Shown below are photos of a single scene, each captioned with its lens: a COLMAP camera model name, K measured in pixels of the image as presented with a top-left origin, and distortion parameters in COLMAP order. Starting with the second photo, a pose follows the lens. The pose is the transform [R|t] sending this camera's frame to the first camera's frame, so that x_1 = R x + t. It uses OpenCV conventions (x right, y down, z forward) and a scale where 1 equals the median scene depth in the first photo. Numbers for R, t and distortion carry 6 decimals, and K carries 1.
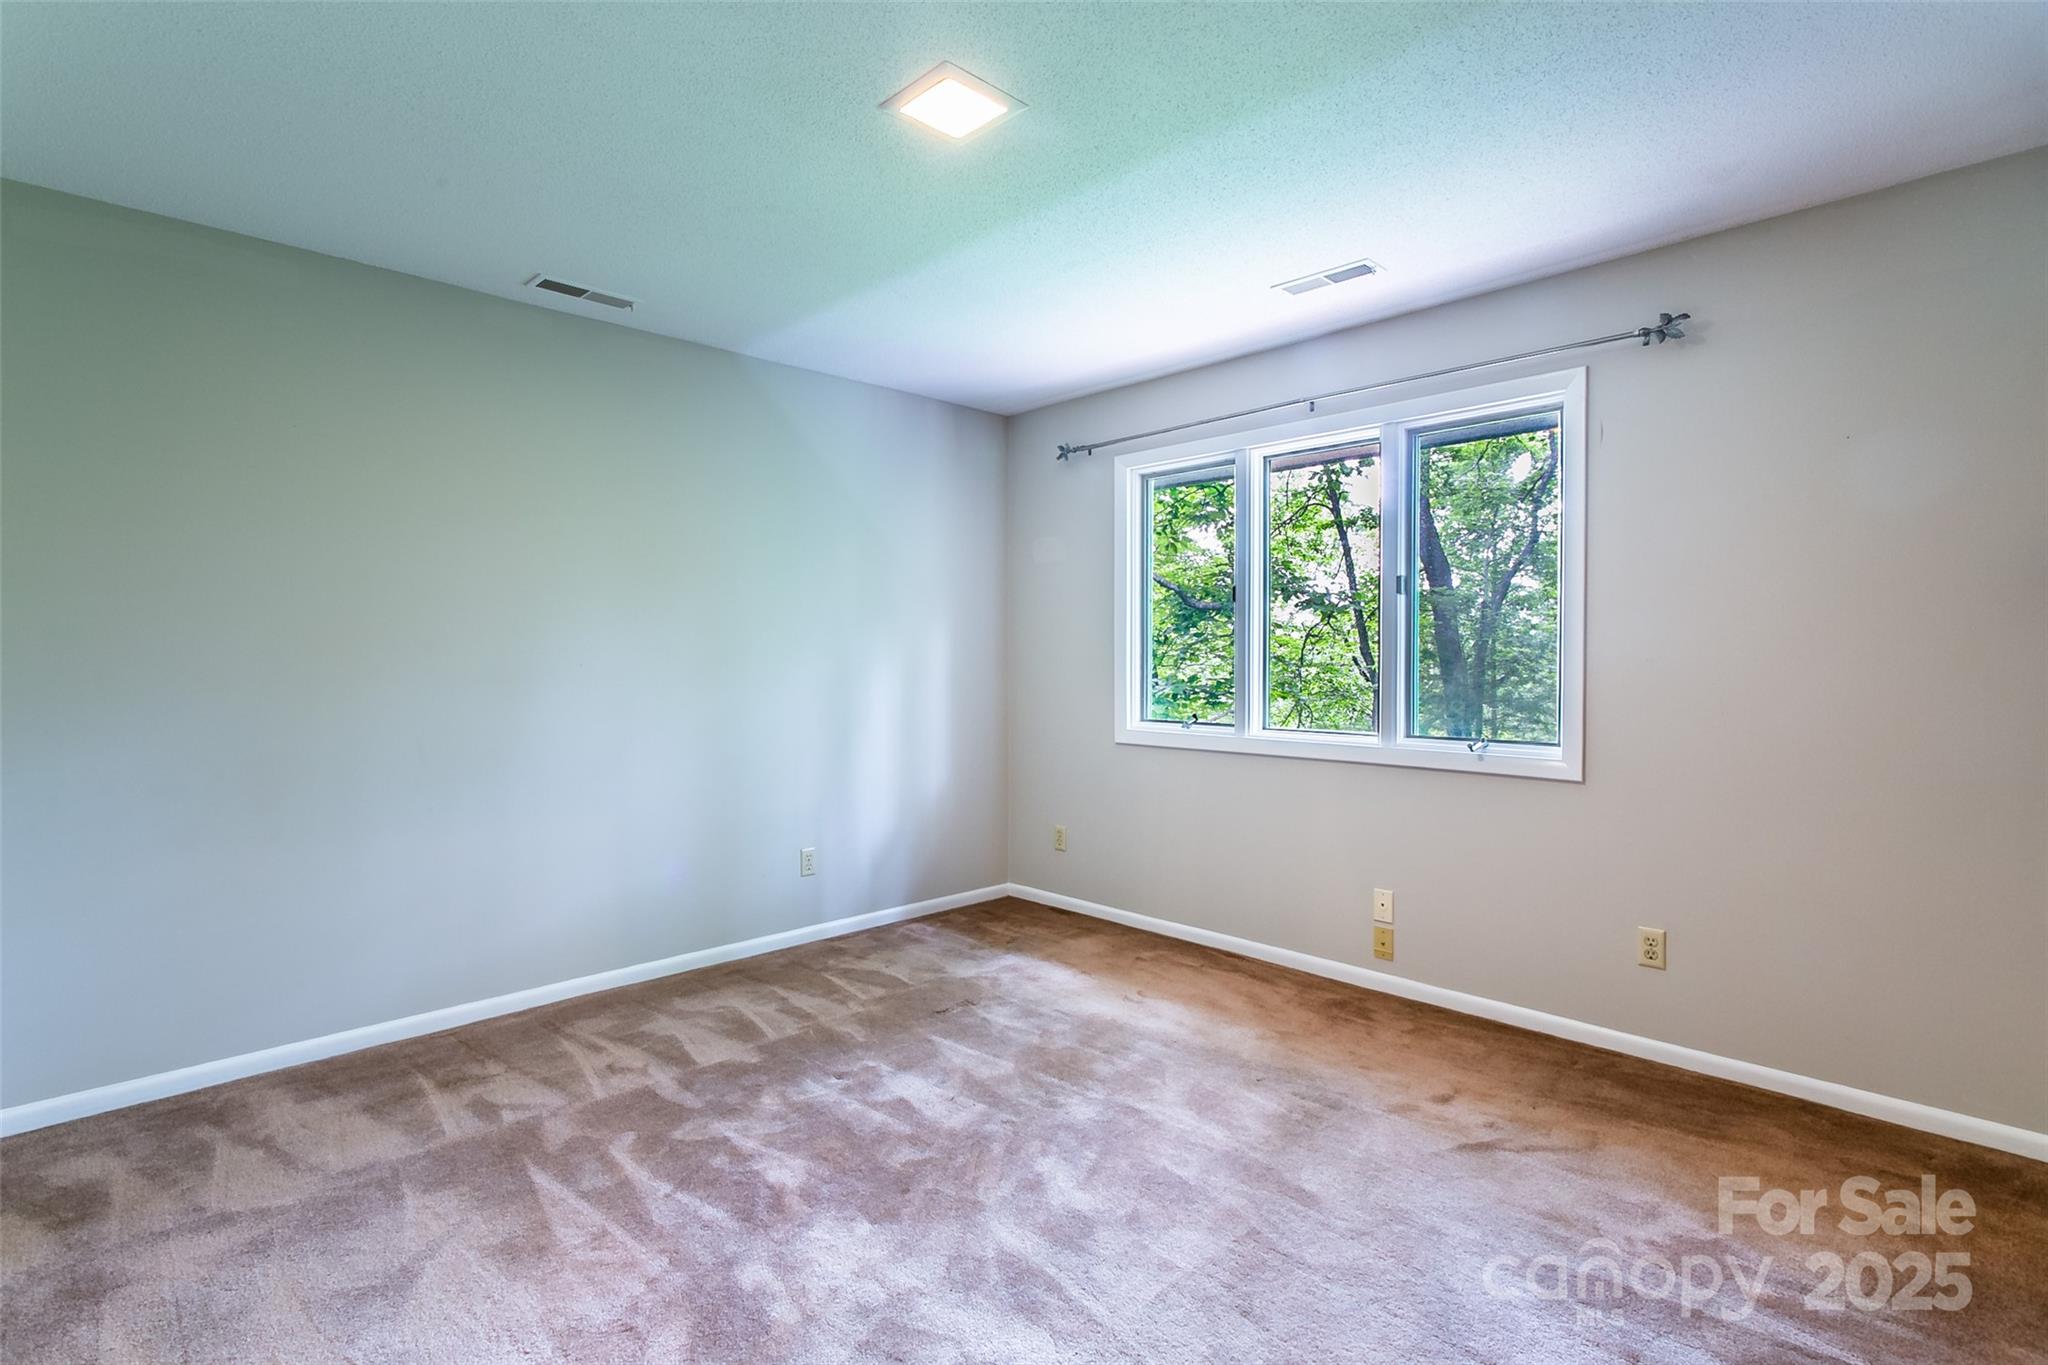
lens RADIAL K [[960.4, 0, 1015.0], [0, 960.4, 667.7], [0, 0, 1]] dist [0.003915, 0.000728]
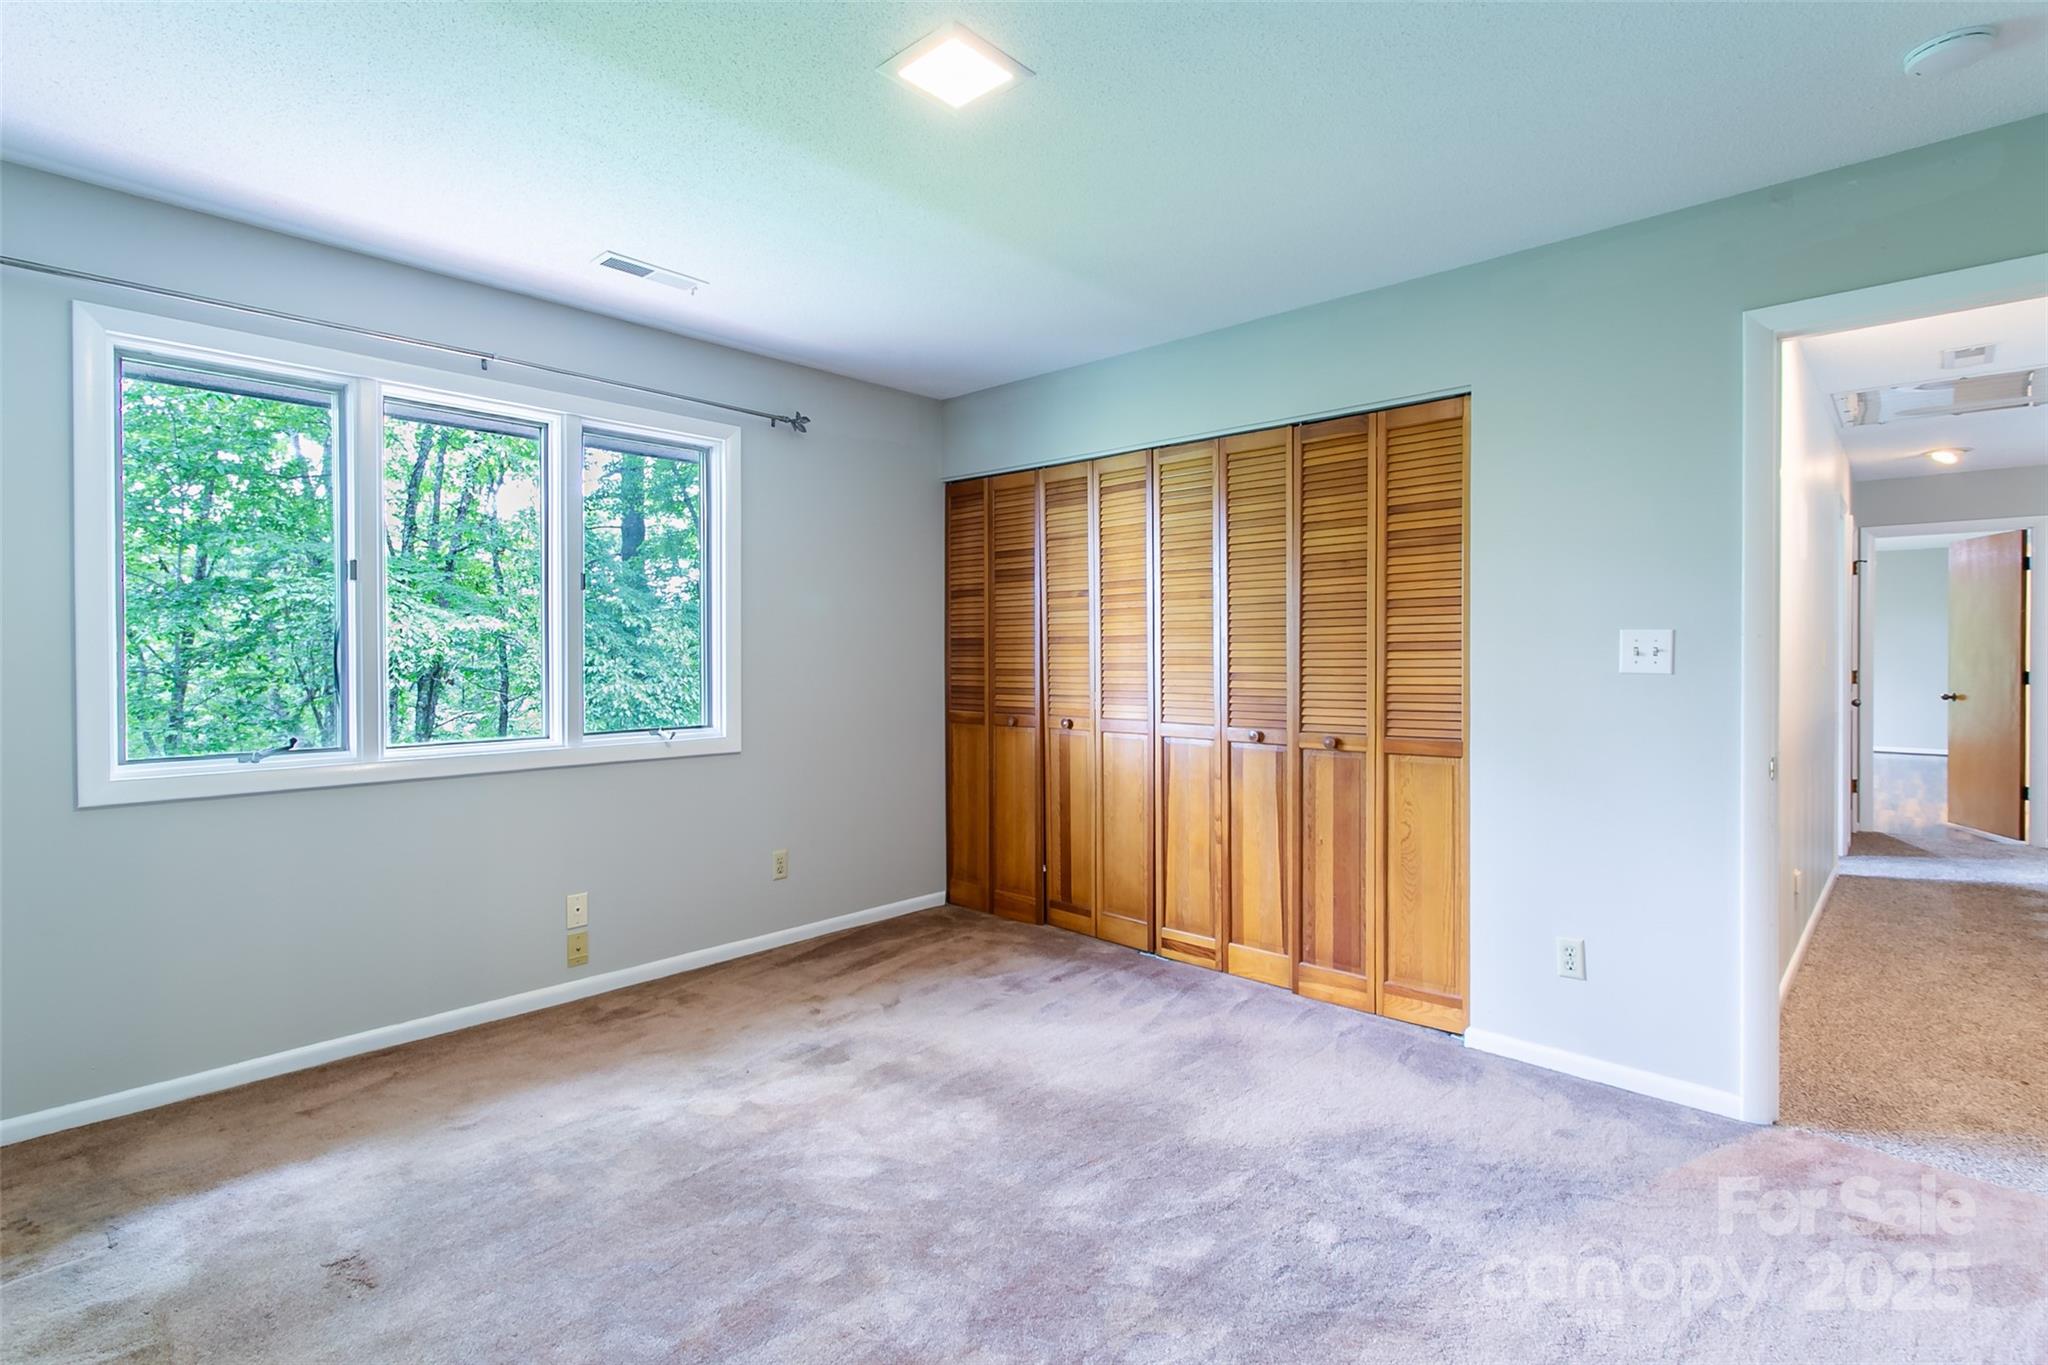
lens RADIAL K [[960.4, 0, 1015.0], [0, 960.4, 667.7], [0, 0, 1]] dist [0.003915, 0.000728]
pose [[-0.038286, -0.009786, 0.999219, -0.603159], [0.016664, 0.999807, 0.010430, -0.000690], [-0.999128, 0.017050, -0.038115, 0.591429]]
